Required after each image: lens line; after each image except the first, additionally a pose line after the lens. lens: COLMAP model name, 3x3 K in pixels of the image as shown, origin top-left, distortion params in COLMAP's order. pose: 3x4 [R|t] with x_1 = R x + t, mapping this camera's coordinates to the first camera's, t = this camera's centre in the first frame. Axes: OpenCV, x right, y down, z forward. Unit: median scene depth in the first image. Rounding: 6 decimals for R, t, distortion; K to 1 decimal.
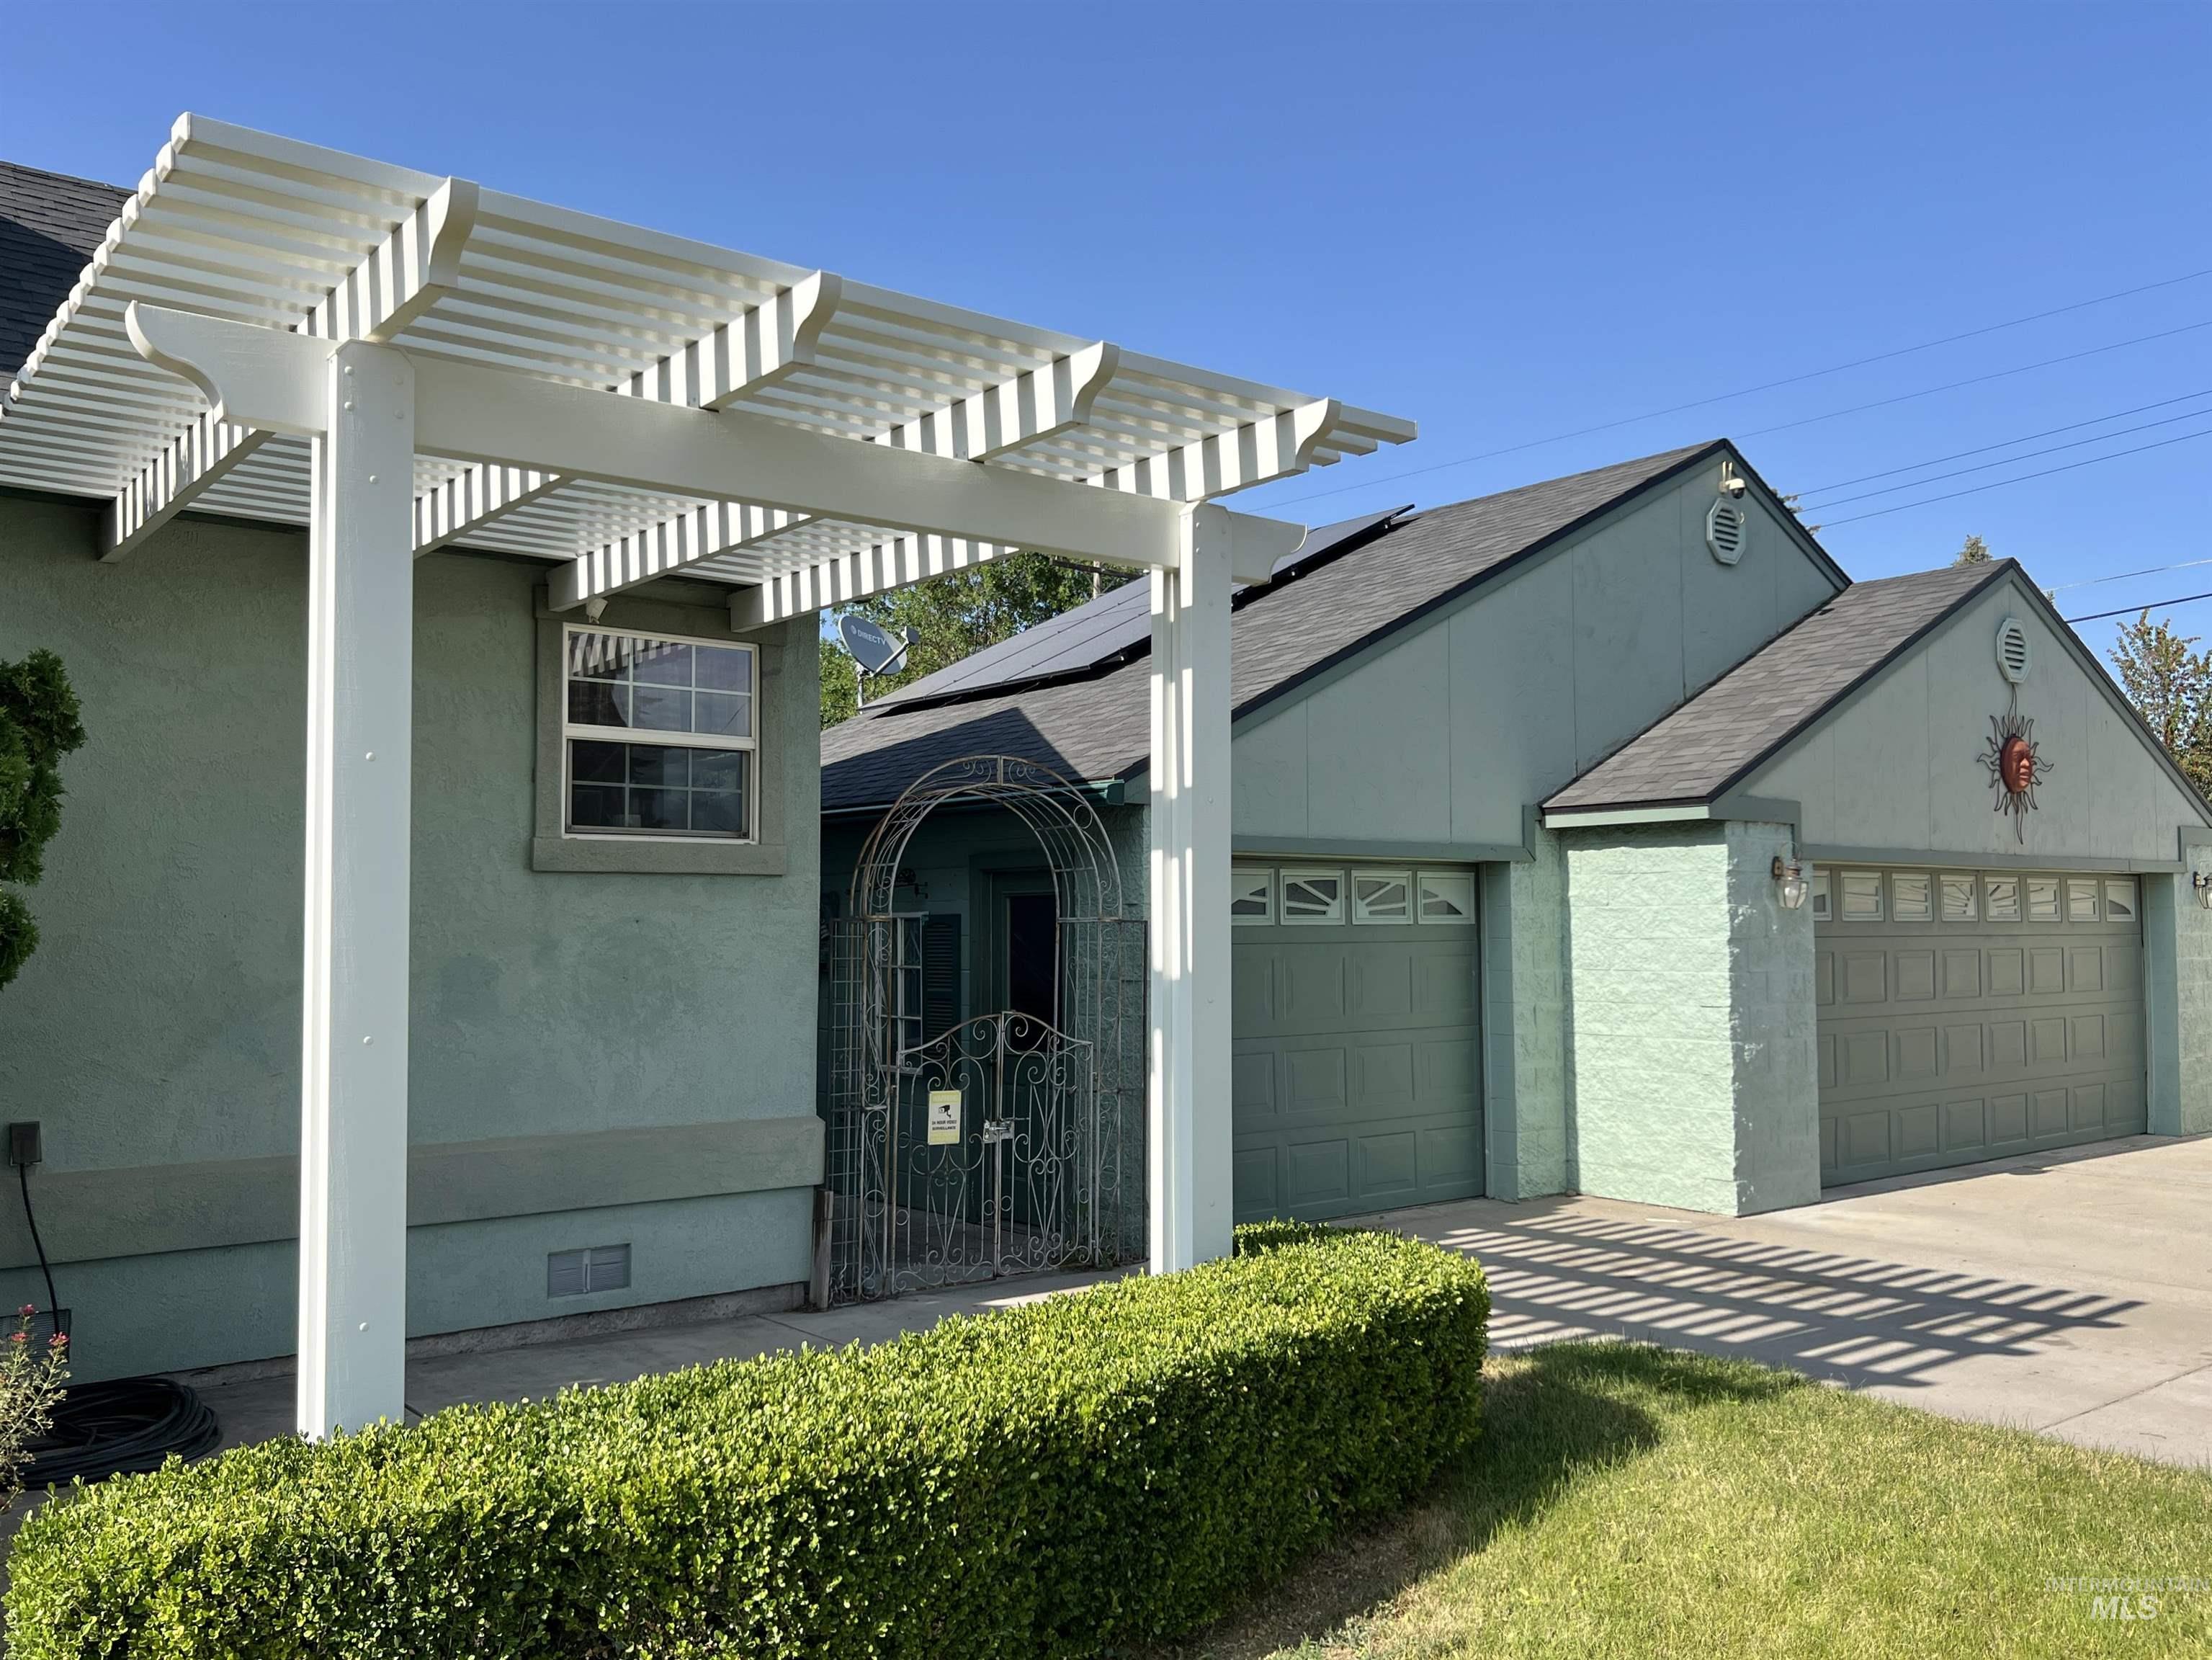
lens RADIAL K [[1701.6, 0, 1106.0], [0, 1701.6, 830.0], [0, 0, 1]] dist [0.027157, -0.012876]
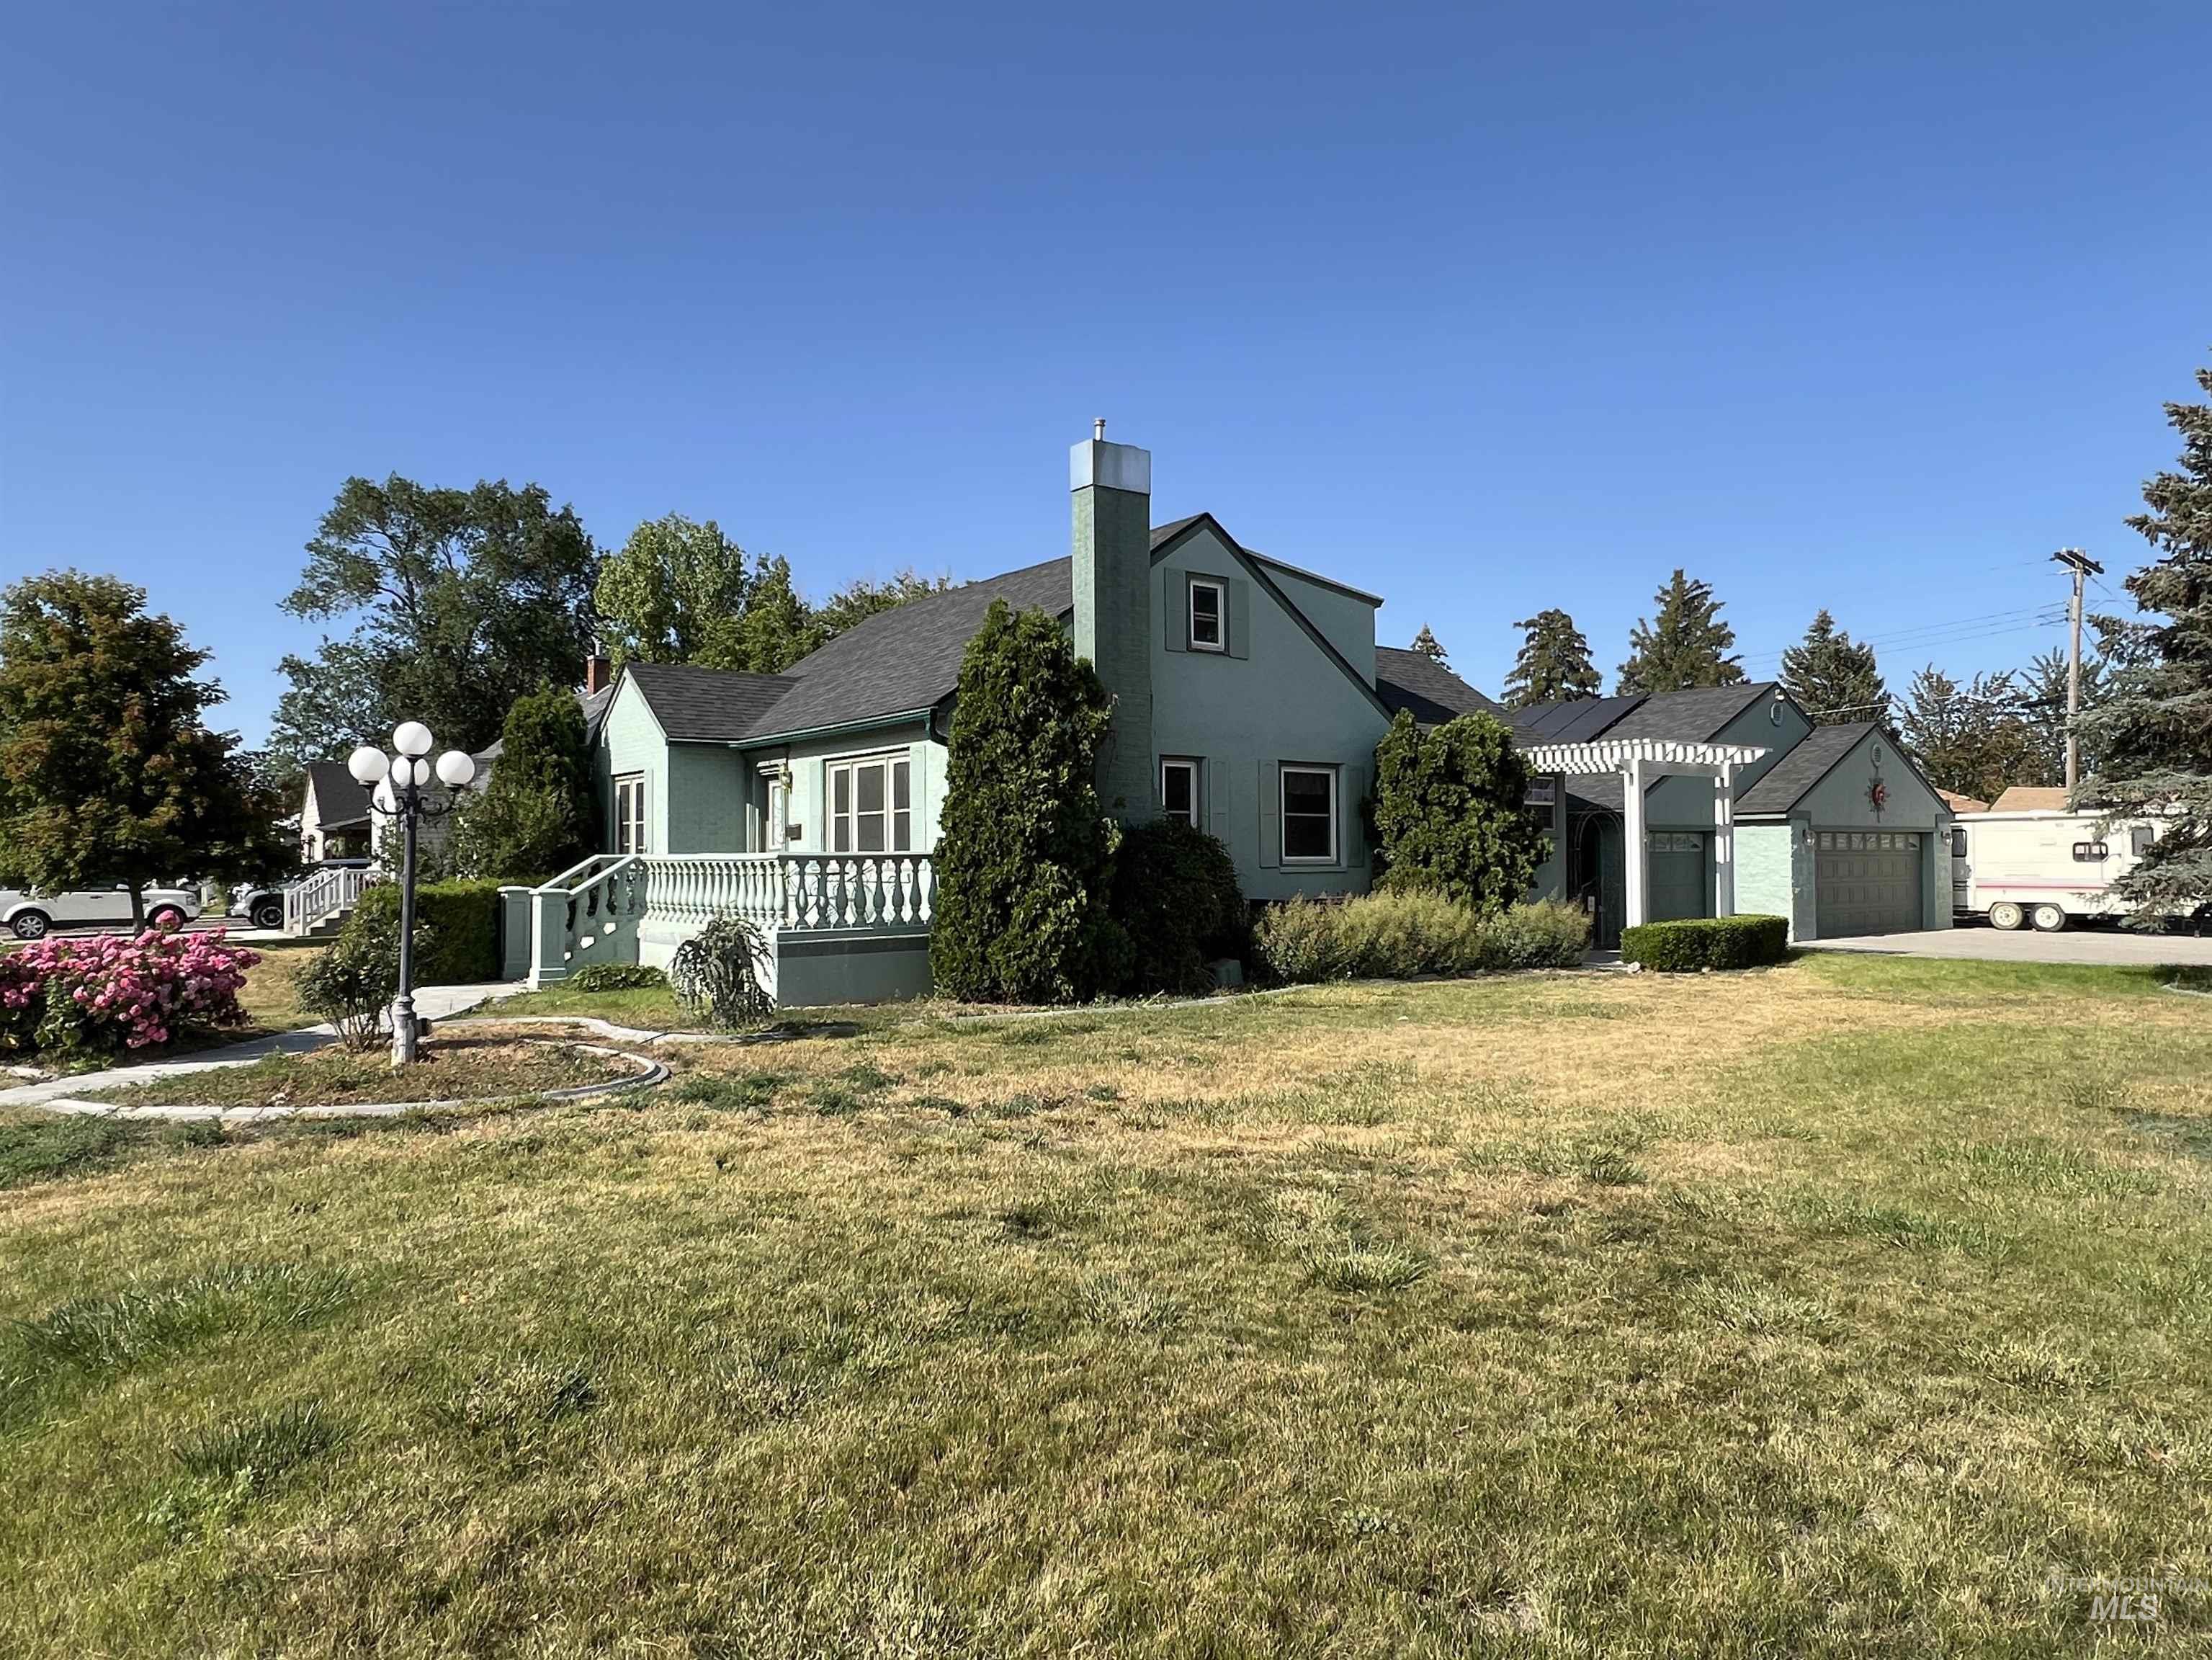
lens RADIAL K [[1302.1, 0, 1106.0], [0, 1302.1, 830.0], [0, 0, 1]] dist [0.001801, 0.000424]
pose [[0.999800, -0.003136, -0.019774, -1.051666], [0.003788, 0.999447, 0.033050, -0.083440], [0.019659, -0.033119, 0.999258, -1.767416]]
